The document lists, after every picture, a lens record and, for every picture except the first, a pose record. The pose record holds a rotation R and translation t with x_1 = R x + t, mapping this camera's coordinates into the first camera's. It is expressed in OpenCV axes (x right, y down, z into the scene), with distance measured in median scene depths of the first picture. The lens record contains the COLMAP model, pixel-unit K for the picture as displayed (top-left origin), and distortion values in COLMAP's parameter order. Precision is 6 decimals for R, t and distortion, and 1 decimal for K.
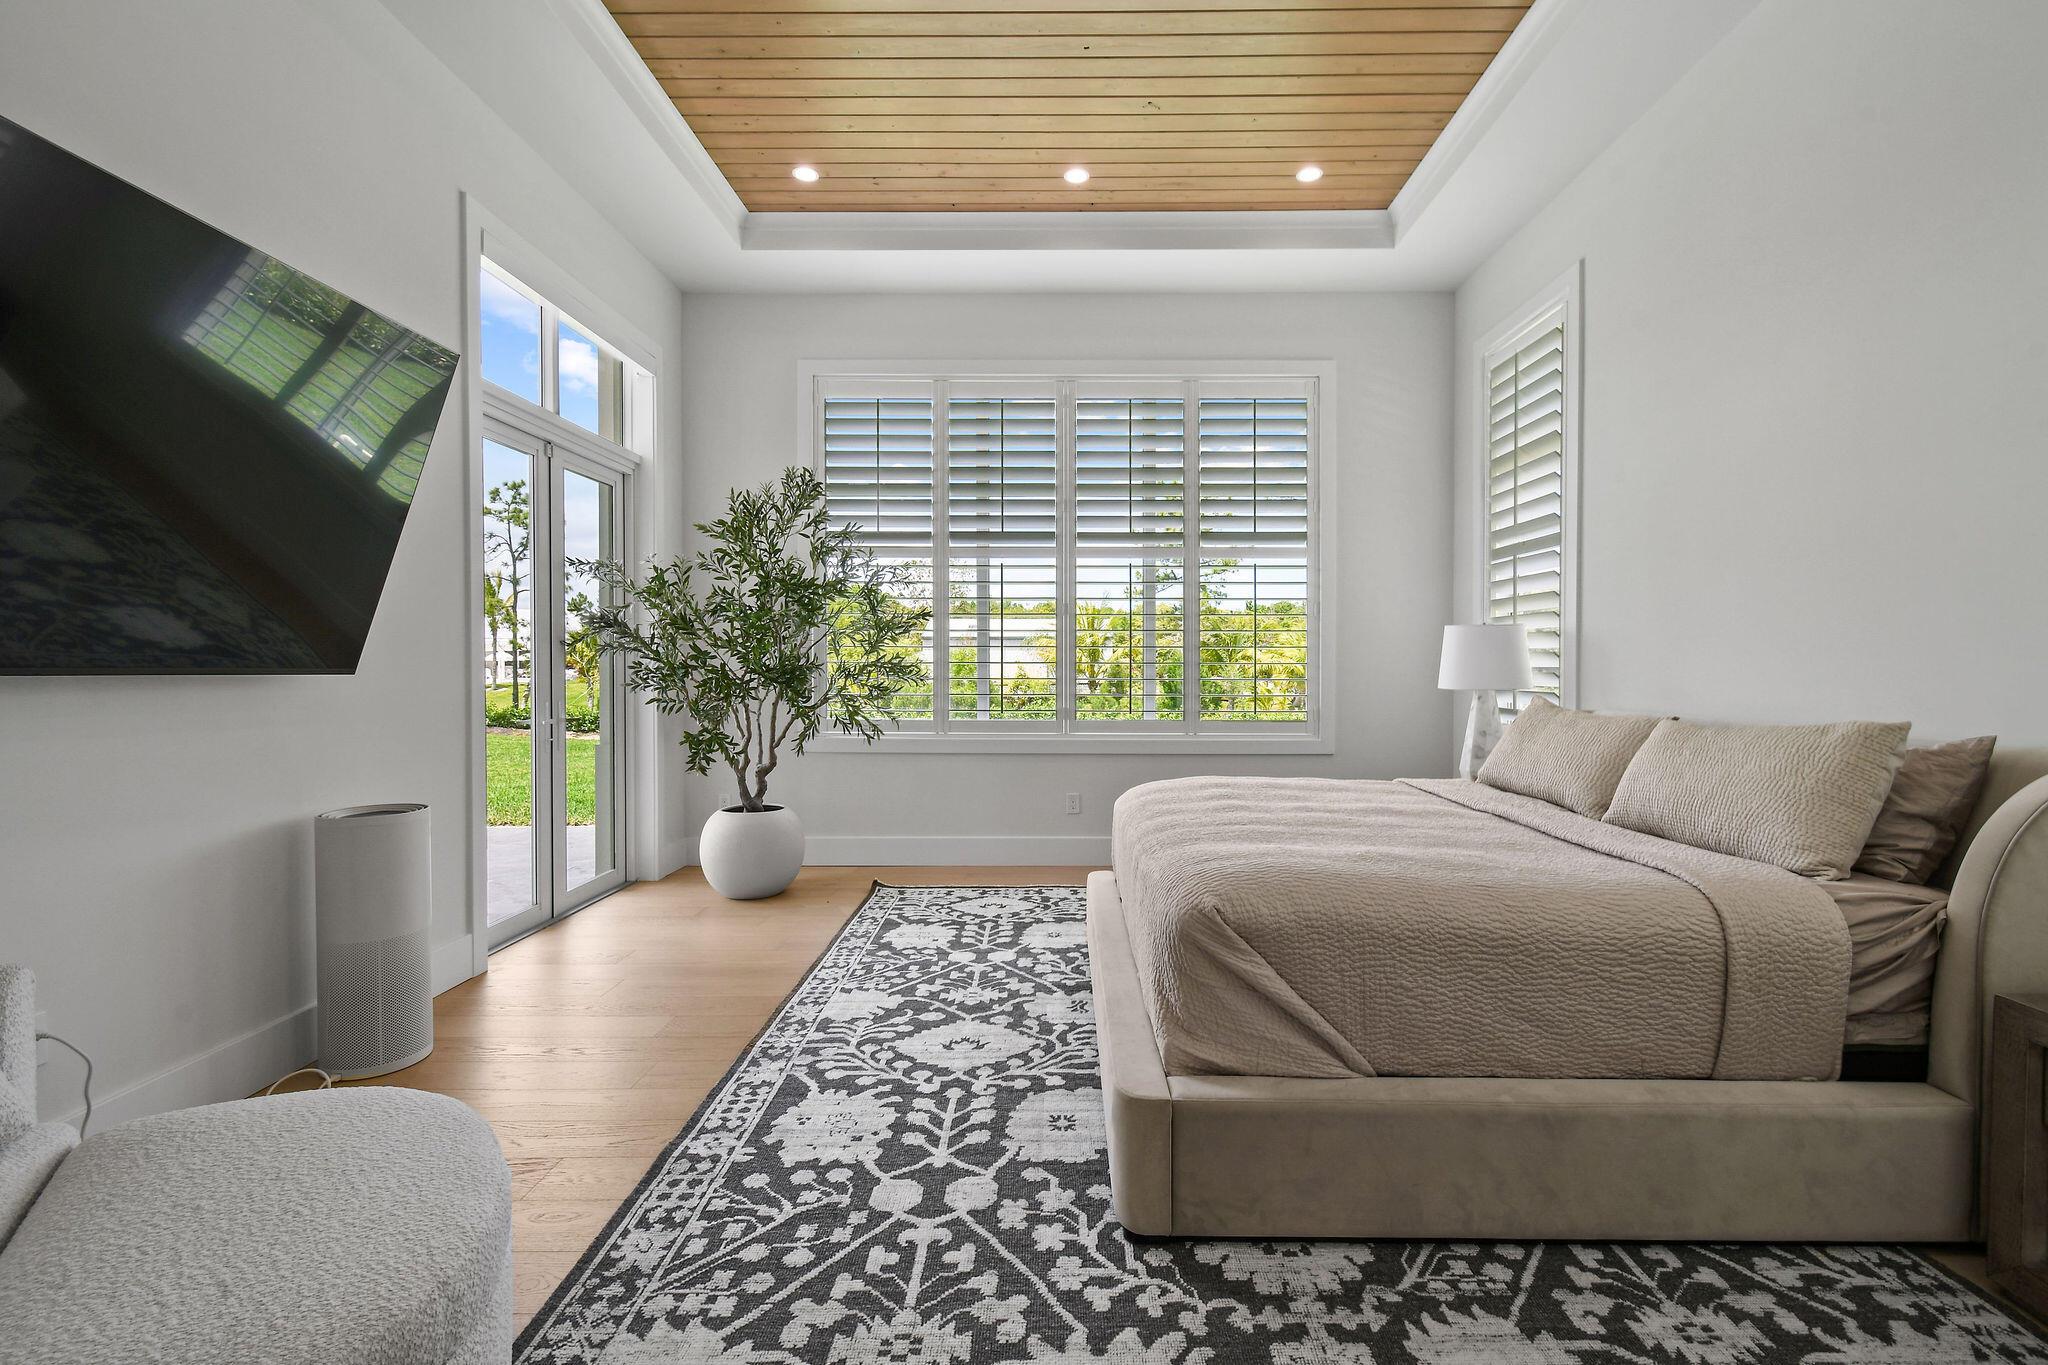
lens RADIAL K [[914.4, 0, 1058.8], [0, 914.4, 671.3], [0, 0, 1]] dist [0.003388, -0.001744]
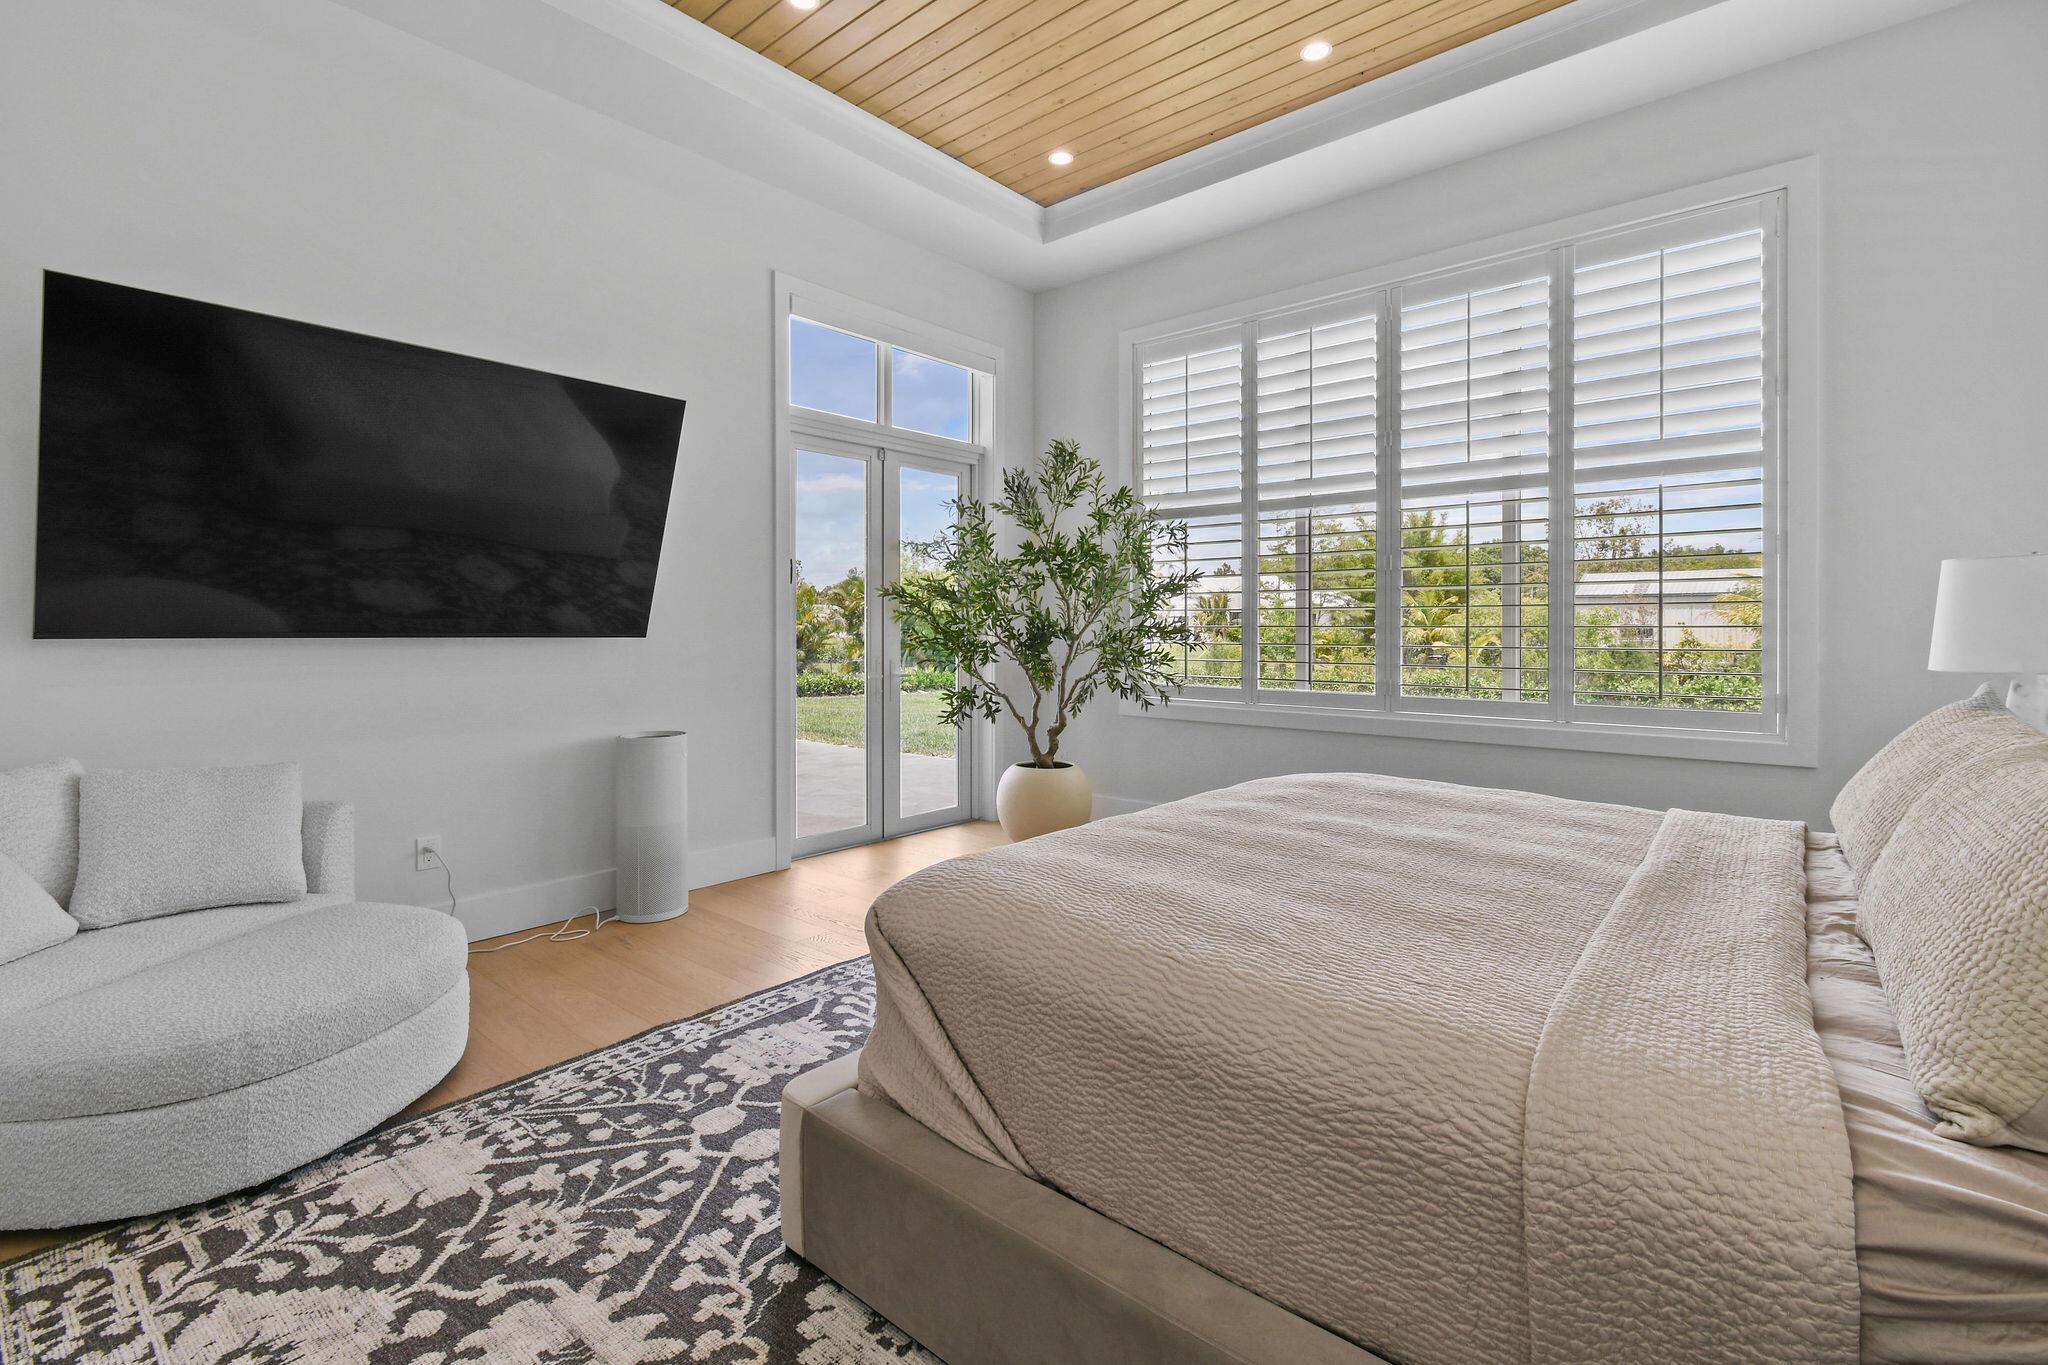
lens RADIAL K [[914.4, 0, 1024.9], [0, 914.4, 629.7], [0, 0, 1]] dist [0.003388, -0.001744]
pose [[0.760078, -0.003040, -0.649825, 0.668255], [-0.001418, 0.999979, -0.006338, -0.001463], [0.649831, 0.005739, 0.760057, 0.339505]]
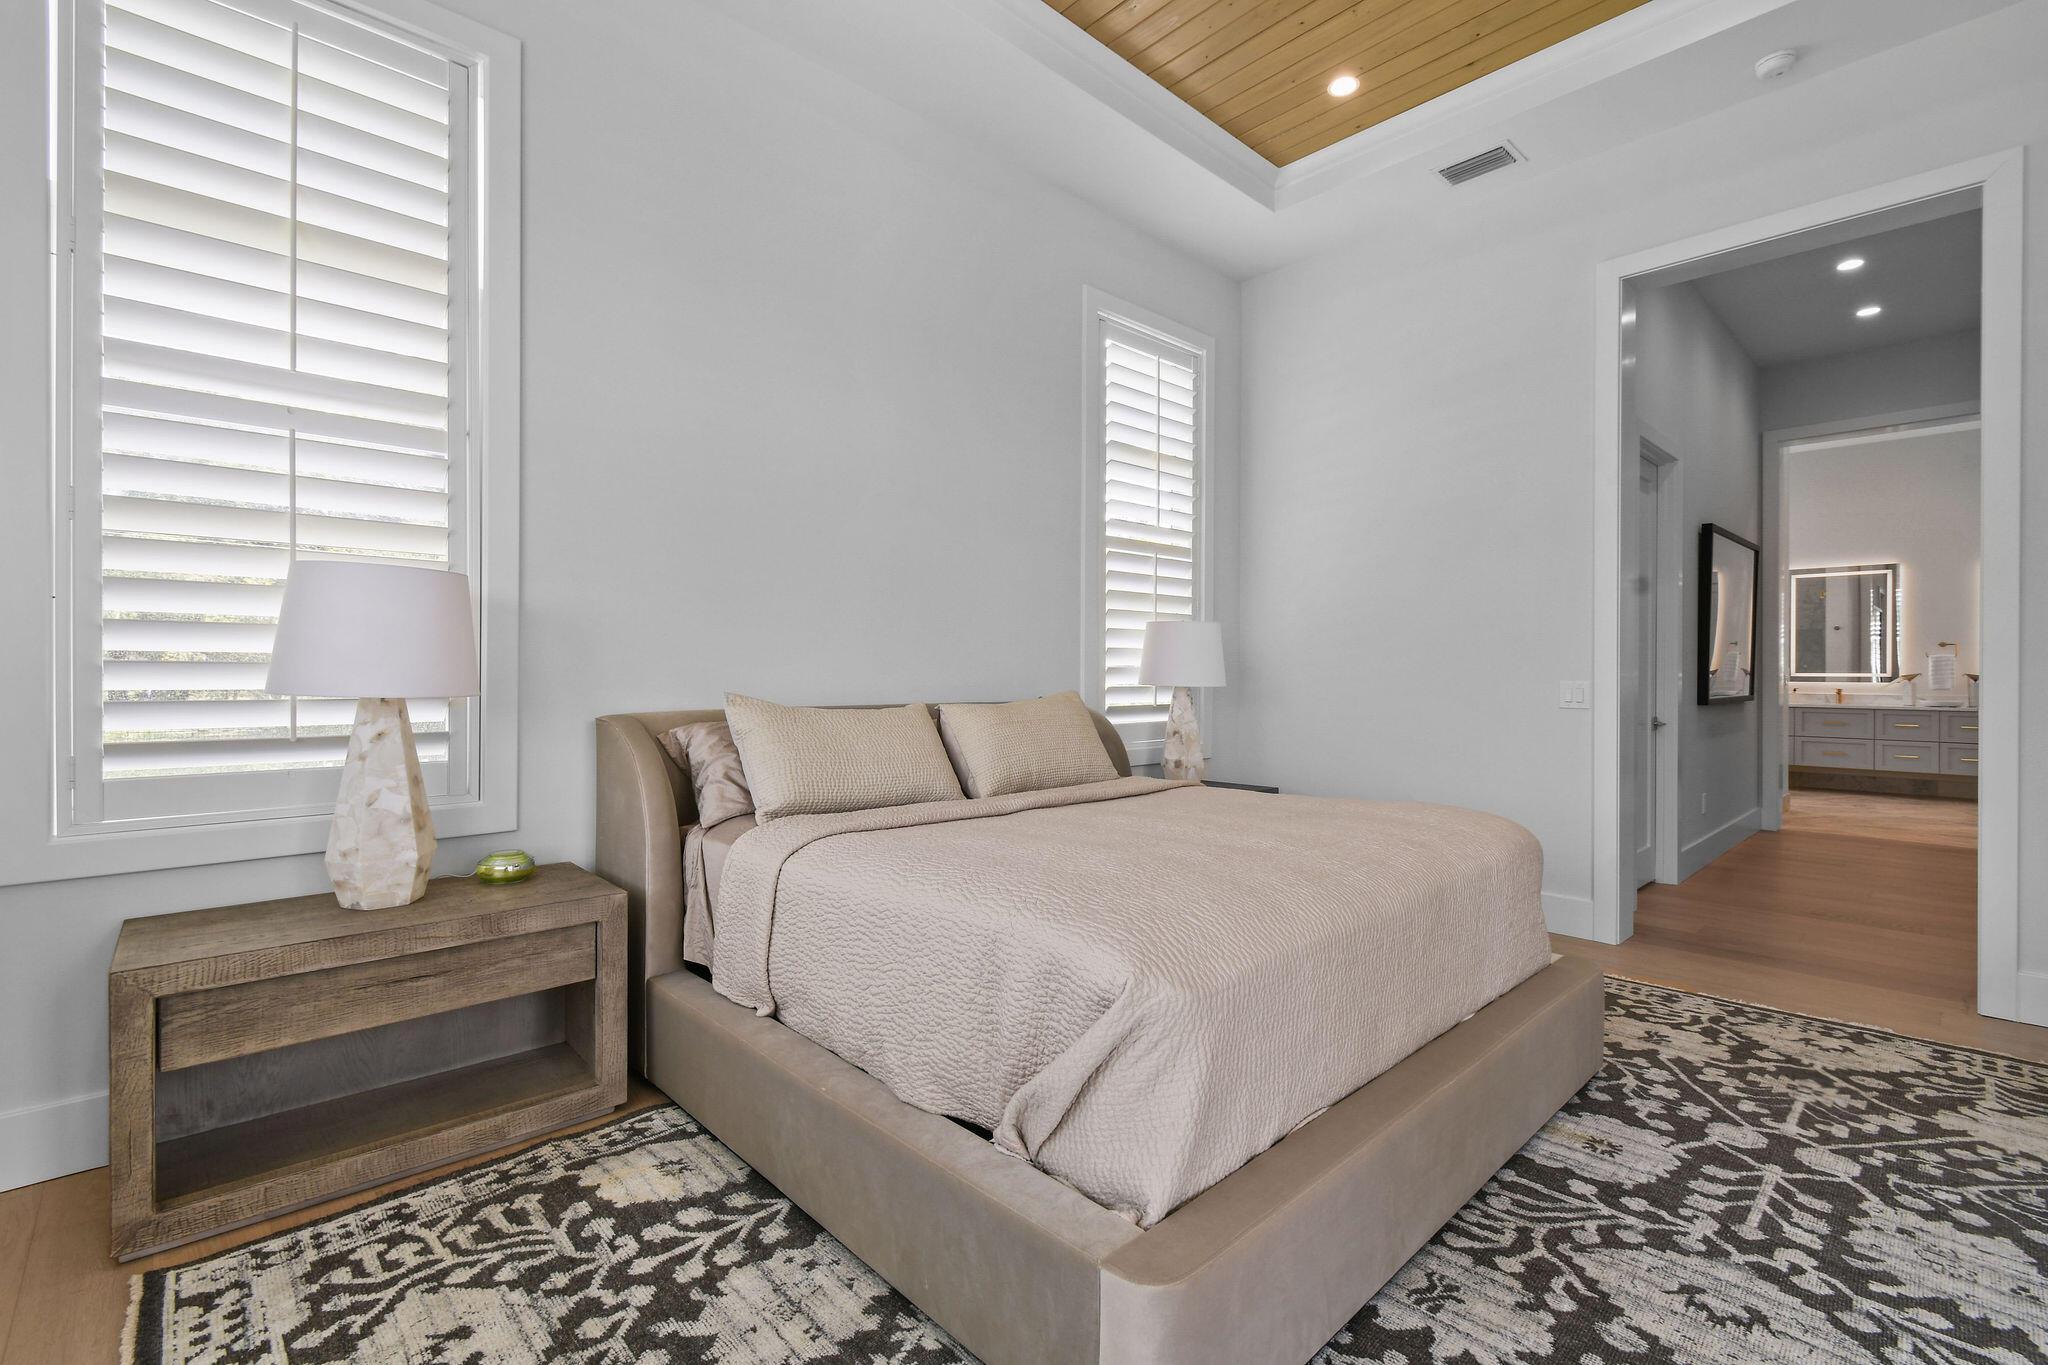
lens RADIAL K [[914.4, 0, 1008.5], [0, 914.4, 671.0], [0, 0, 1]] dist [0.003388, -0.001744]
pose [[-0.681017, -0.013044, 0.732152, -0.247857], [-0.003758, 0.999890, 0.014319, 0.003146], [-0.732258, 0.007000, -0.680991, 1.982674]]
